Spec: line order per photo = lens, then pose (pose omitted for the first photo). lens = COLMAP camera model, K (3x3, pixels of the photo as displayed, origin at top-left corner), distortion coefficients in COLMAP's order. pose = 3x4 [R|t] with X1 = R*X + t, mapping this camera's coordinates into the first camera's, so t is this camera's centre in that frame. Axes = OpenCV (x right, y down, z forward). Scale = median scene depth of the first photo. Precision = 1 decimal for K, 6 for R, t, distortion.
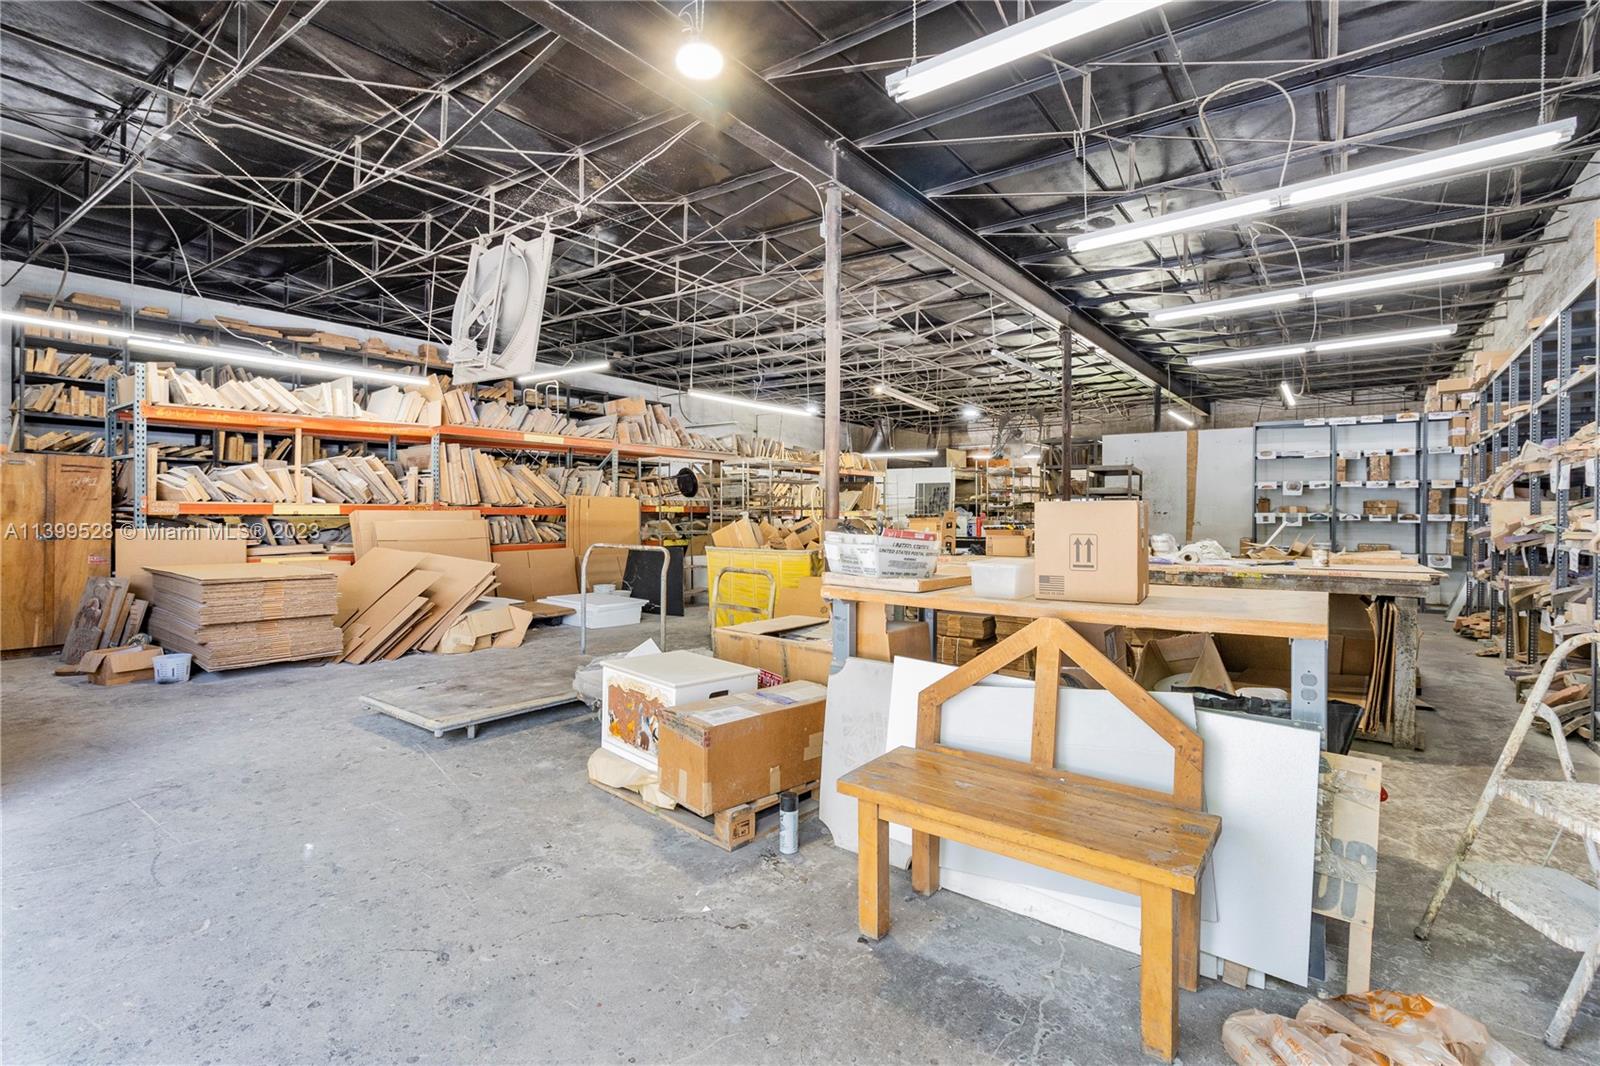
lens RADIAL K [[756.5, 0, 797.3], [0, 756.5, 522.9], [0, 0, 1]] dist [0.006087, 0.000609]
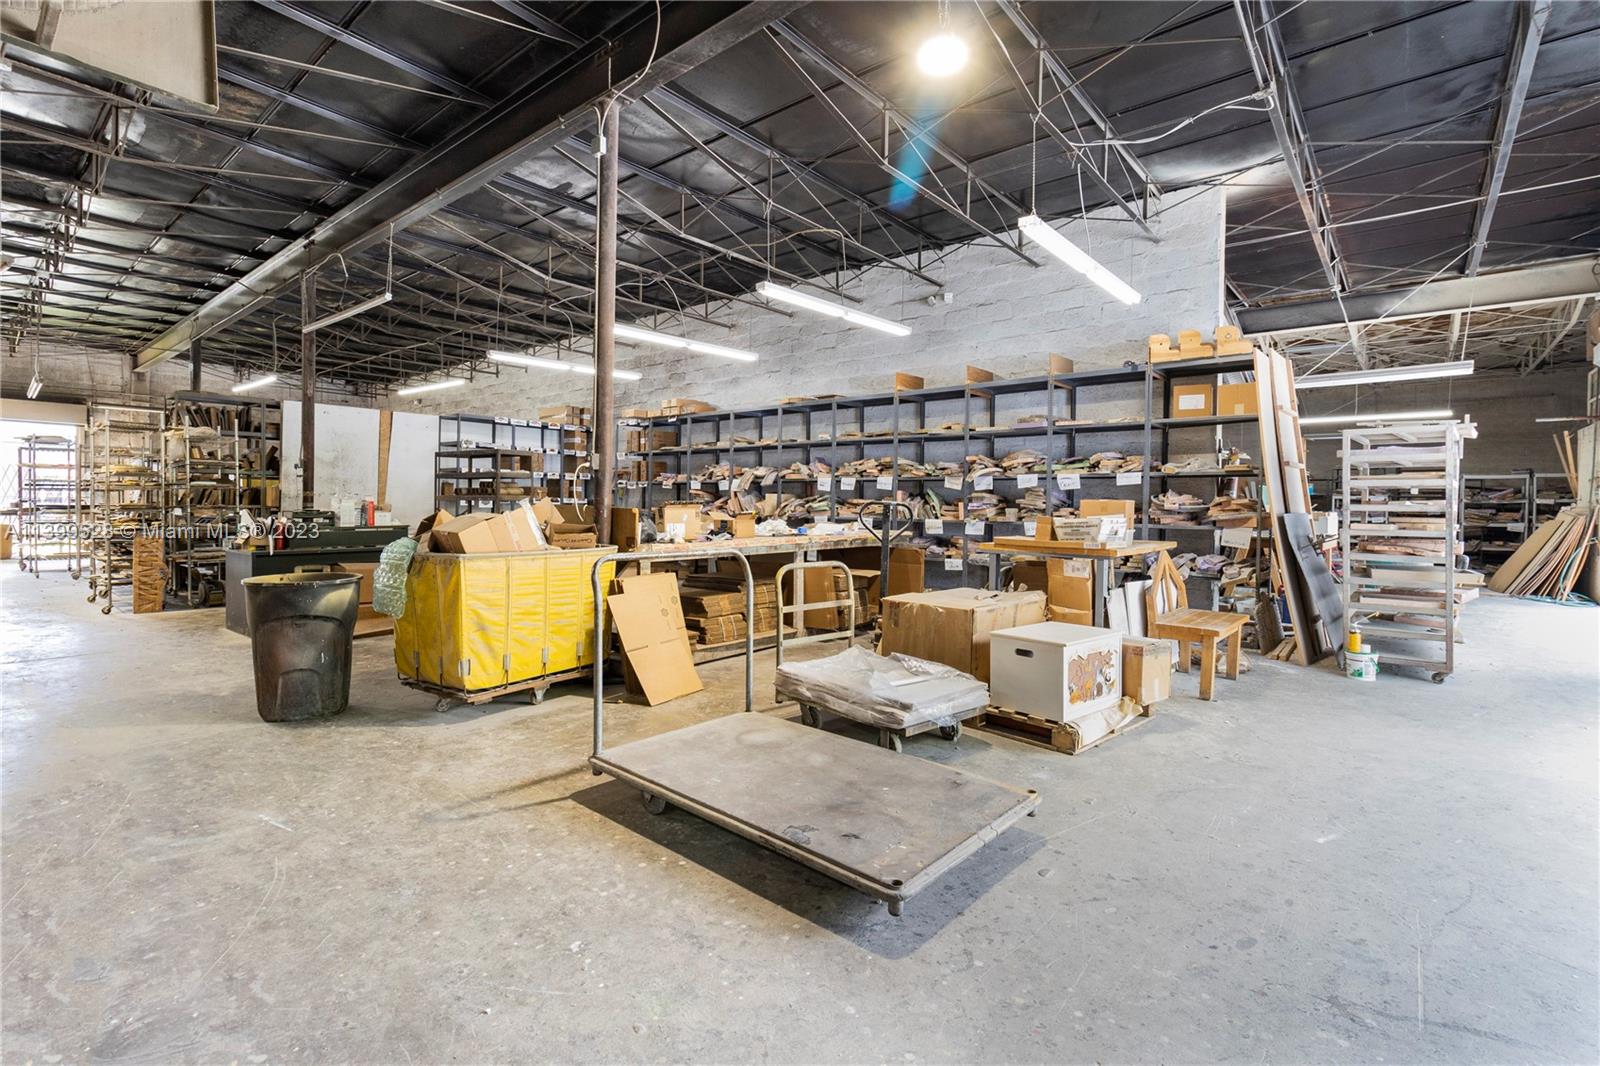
lens RADIAL K [[756.5, 0, 801.7], [0, 756.5, 523.7], [0, 0, 1]] dist [0.006087, 0.000609]
pose [[0.032520, -0.033362, 0.998914, -1.407427], [0.002536, 0.999442, 0.033297, -0.025562], [-0.999468, 0.001450, 0.032586, 1.404903]]
